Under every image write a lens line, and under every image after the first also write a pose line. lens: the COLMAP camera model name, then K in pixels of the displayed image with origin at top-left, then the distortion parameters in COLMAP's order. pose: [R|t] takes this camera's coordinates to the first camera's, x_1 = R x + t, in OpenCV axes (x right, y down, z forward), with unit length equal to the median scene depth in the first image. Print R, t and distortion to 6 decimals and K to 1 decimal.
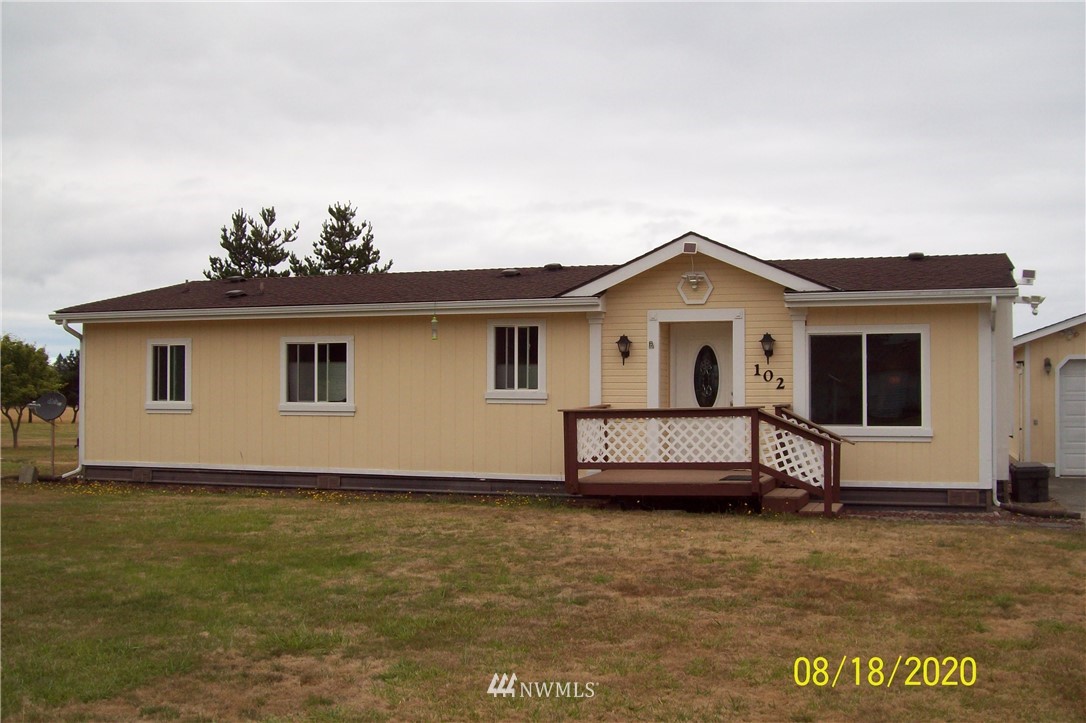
lens RADIAL K [[1157.6, 0, 543.0], [0, 1157.6, 361.5], [0, 0, 1]] dist [-0.128057, -0.001294]
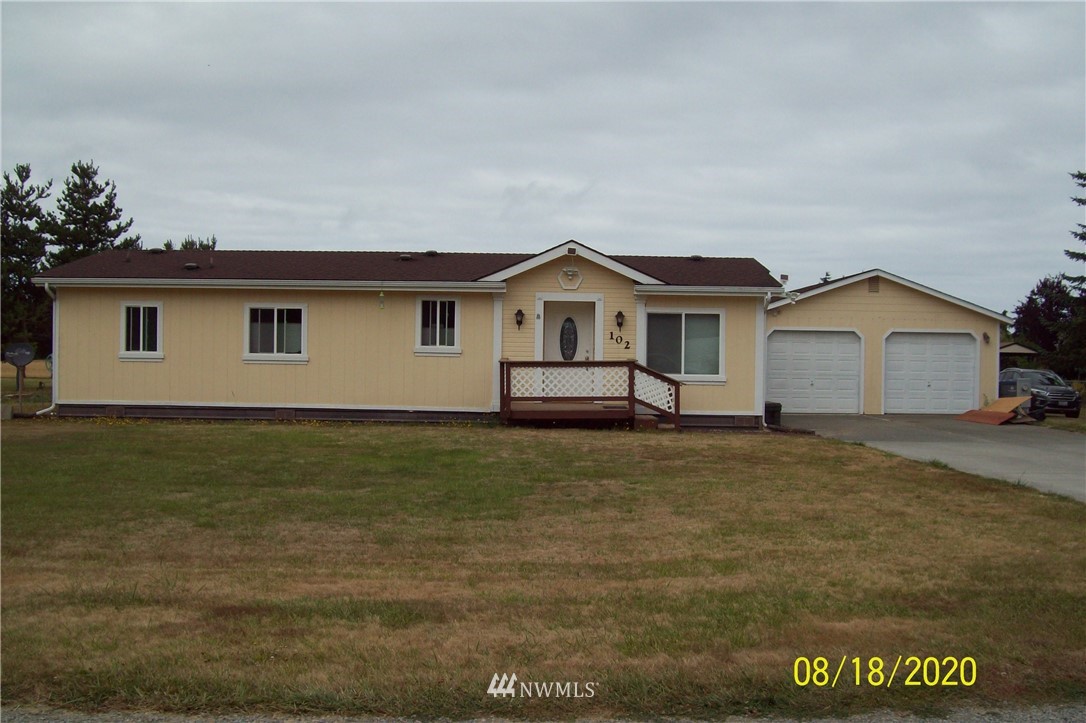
lens RADIAL K [[1123.6, 0, 543.0], [0, 1123.6, 361.5], [0, 0, 1]] dist [-0.101140, 0.001512]
pose [[0.948976, 0.009369, 0.315210, -0.322032], [-0.022492, 0.999024, 0.038020, -0.011133], [-0.314547, -0.043170, 0.948260, -0.310538]]
